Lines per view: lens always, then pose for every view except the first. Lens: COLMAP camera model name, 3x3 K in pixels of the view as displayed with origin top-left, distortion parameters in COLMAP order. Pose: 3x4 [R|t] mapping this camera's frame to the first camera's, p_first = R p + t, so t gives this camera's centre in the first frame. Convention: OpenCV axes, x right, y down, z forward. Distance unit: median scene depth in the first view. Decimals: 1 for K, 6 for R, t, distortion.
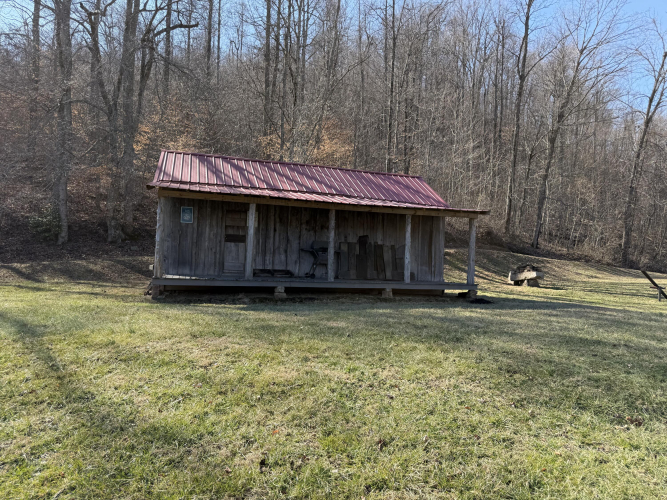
lens RADIAL K [[467.9, 0, 336.3], [0, 467.9, 253.7], [0, 0, 1]] dist [0.076455, -0.101593]
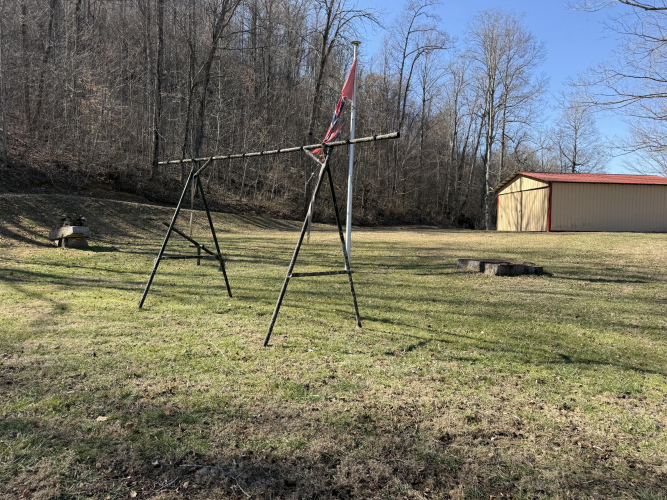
lens RADIAL K [[467.9, 0, 336.3], [0, 467.9, 253.7], [0, 0, 1]] dist [0.076455, -0.101593]
pose [[0.902741, -0.051249, 0.427121, 0.462759], [0.012586, 0.995600, 0.092857, 0.018796], [-0.430000, -0.078450, 0.899414, 0.224621]]
